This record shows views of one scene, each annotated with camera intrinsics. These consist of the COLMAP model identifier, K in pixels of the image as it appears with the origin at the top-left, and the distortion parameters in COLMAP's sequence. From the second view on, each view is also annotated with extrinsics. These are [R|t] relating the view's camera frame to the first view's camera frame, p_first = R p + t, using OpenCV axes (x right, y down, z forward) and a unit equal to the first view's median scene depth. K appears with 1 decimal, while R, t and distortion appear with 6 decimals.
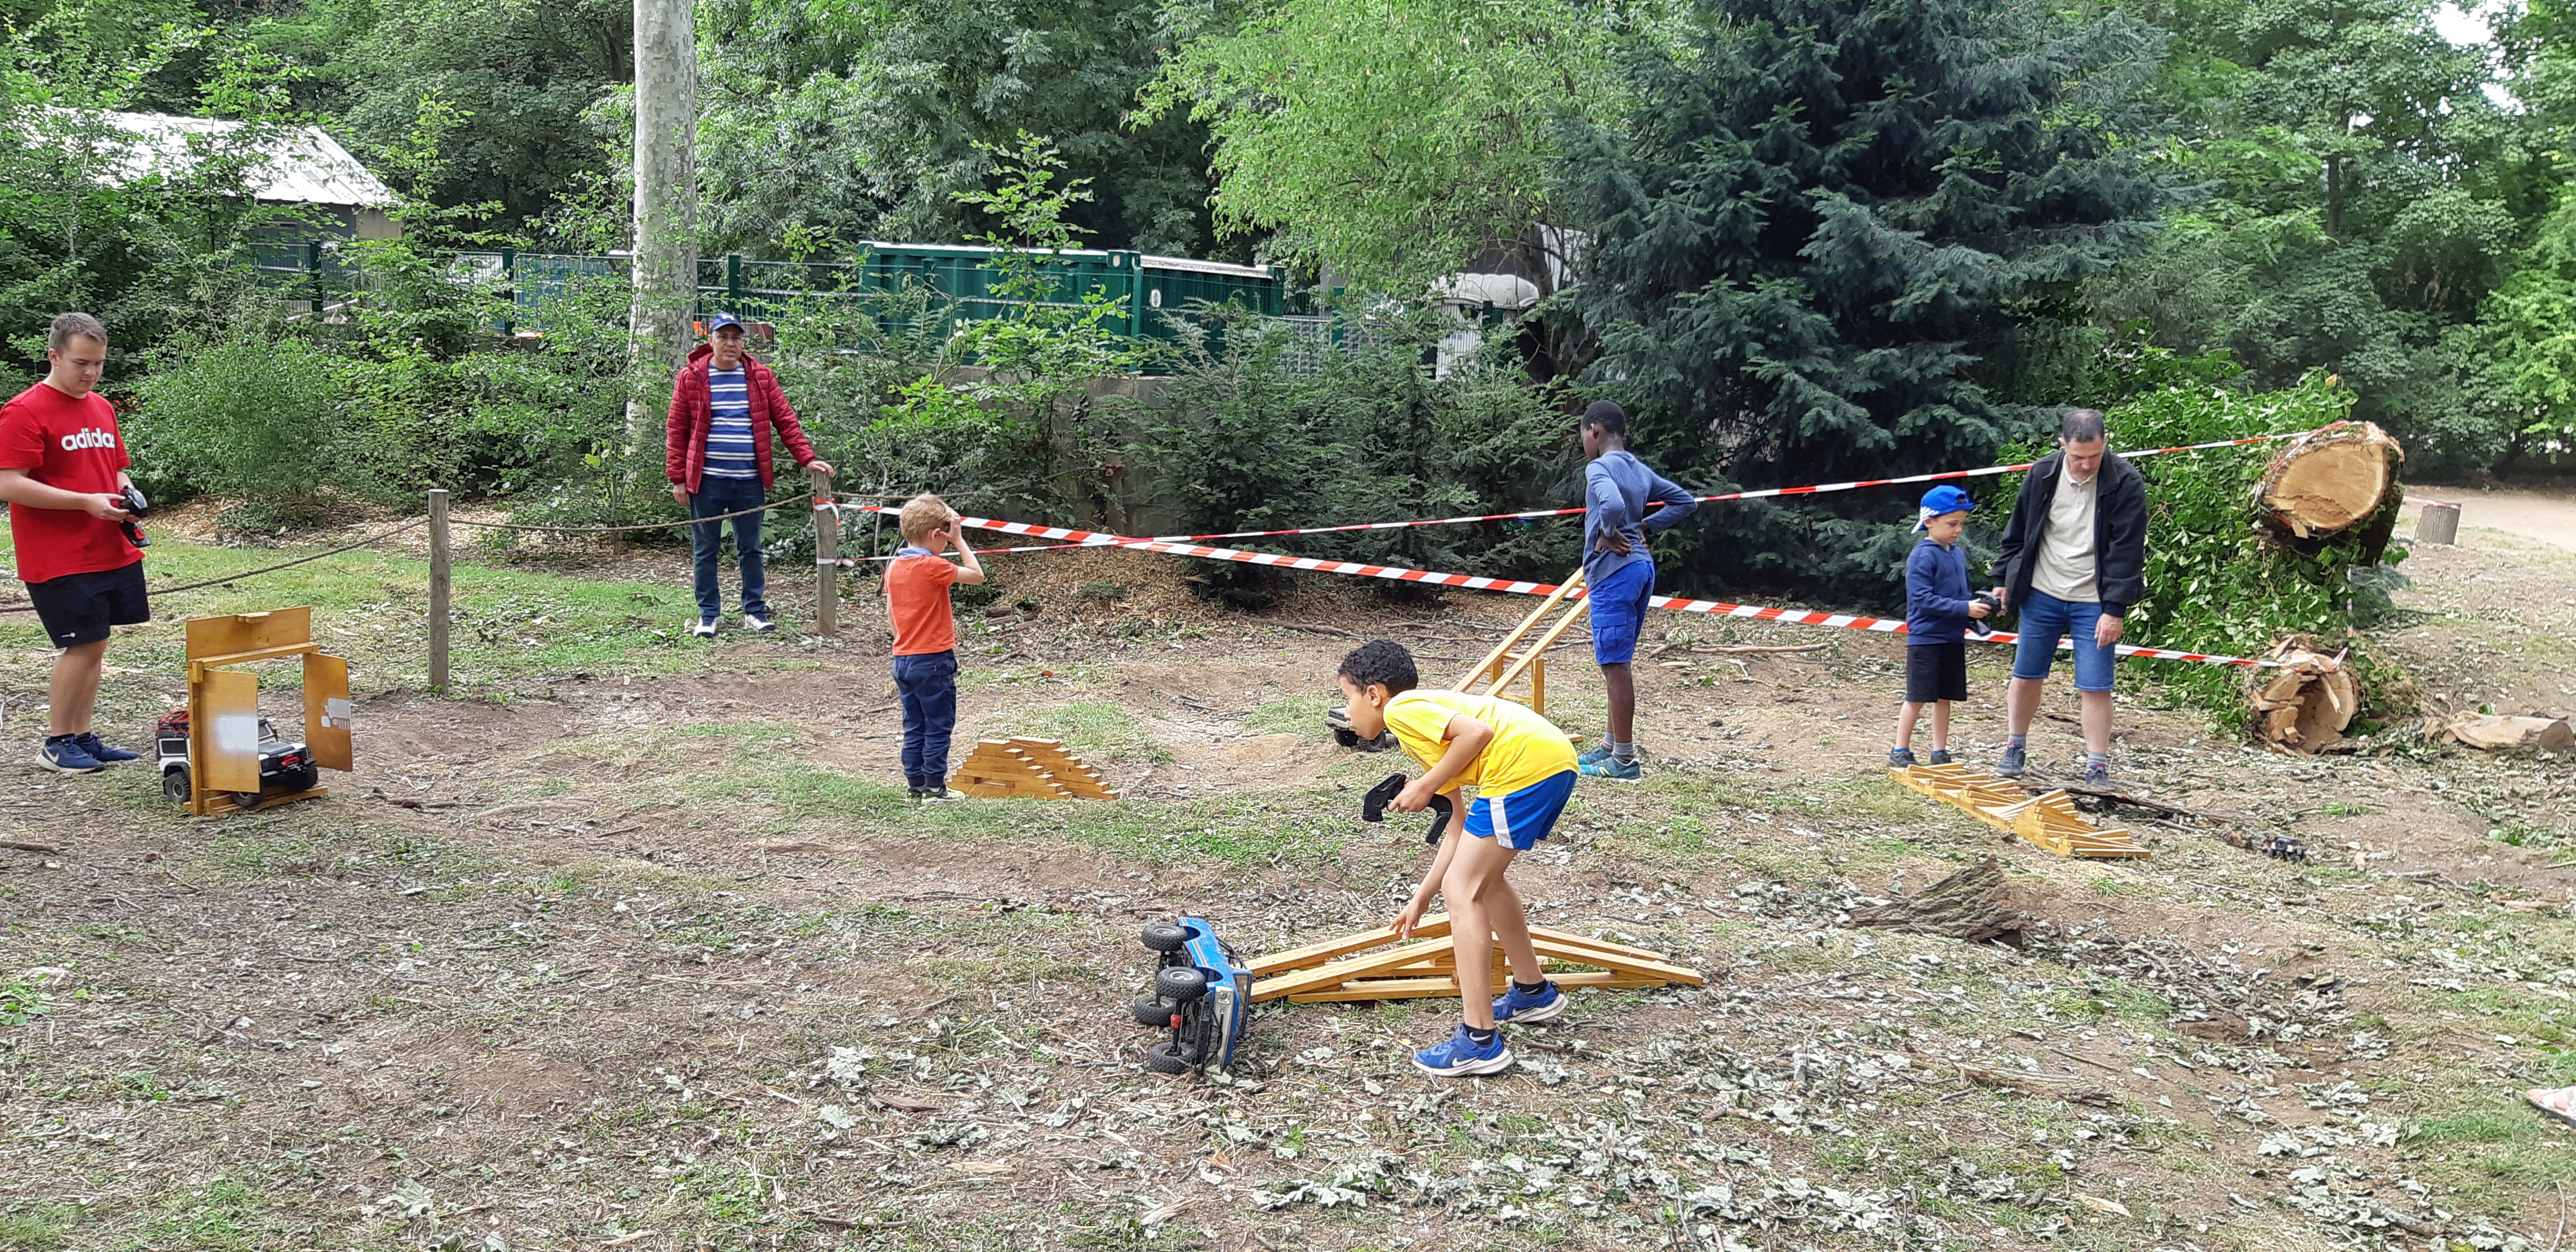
lens RADIAL K [[2013.0, 0, 1290.7], [0, 2013.0, 650.9], [0, 0, 1]] dist [0.082324, -0.162902]
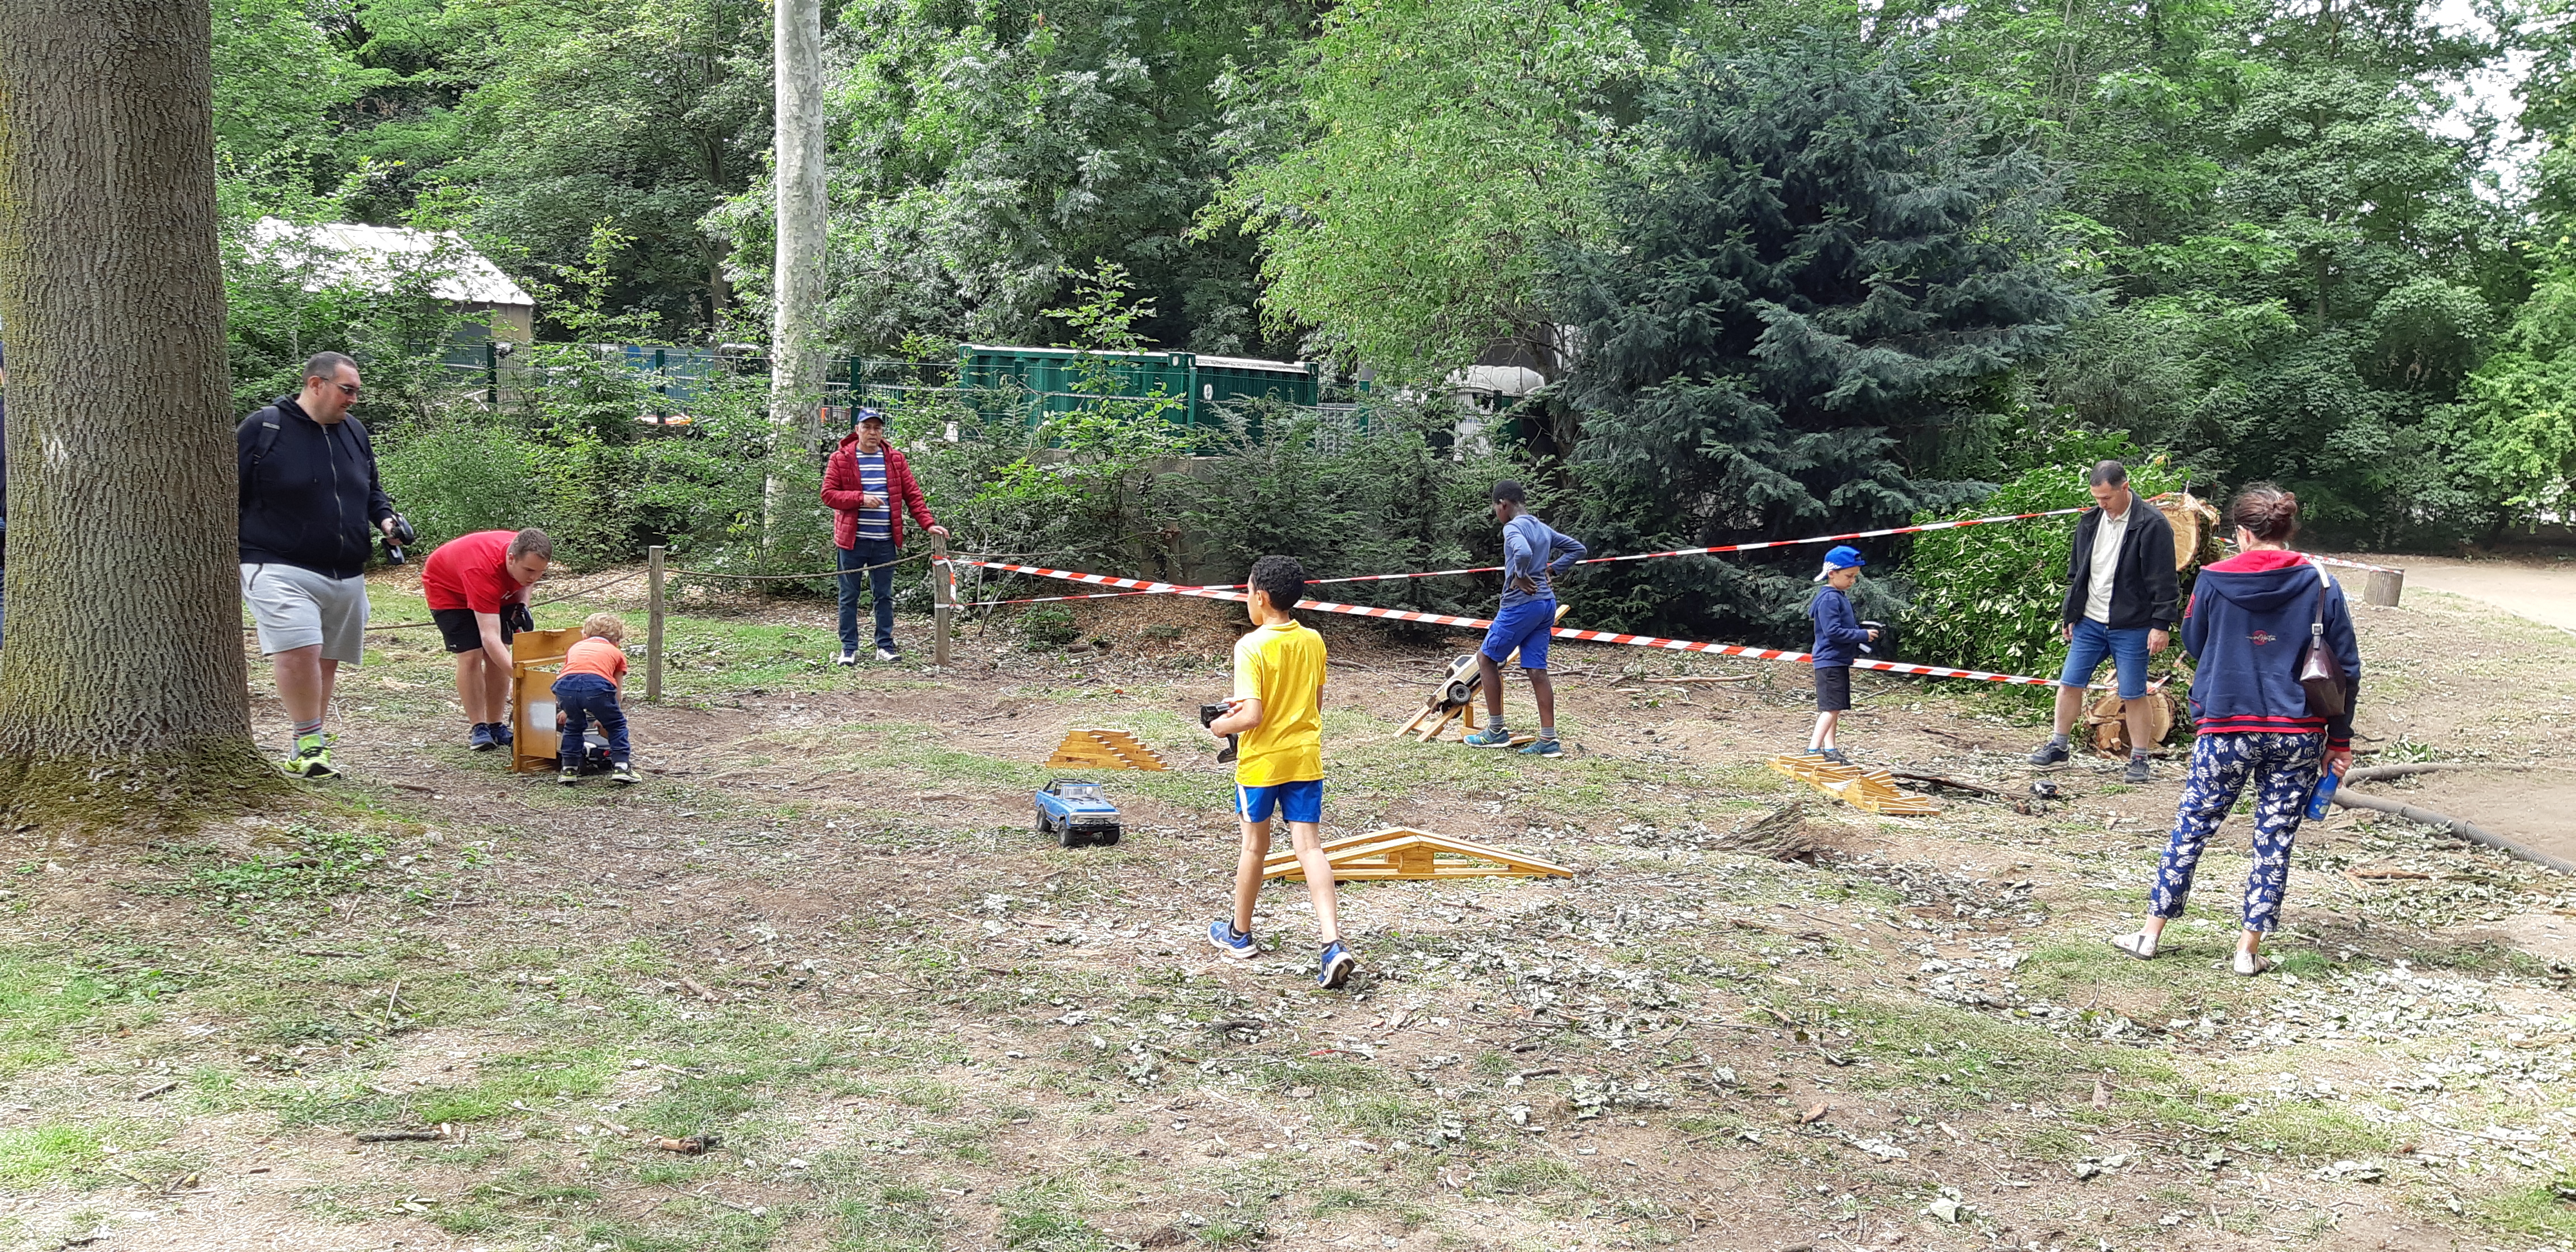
lens RADIAL K [[2013.0, 0, 1290.7], [0, 2013.0, 650.9], [0, 0, 1]] dist [0.082324, -0.162902]
pose [[0.999552, 0.000892, -0.029933, 0.018215], [-0.002008, 0.999303, -0.037287, 0.023416], [0.029879, 0.037330, 0.998856, -0.189005]]
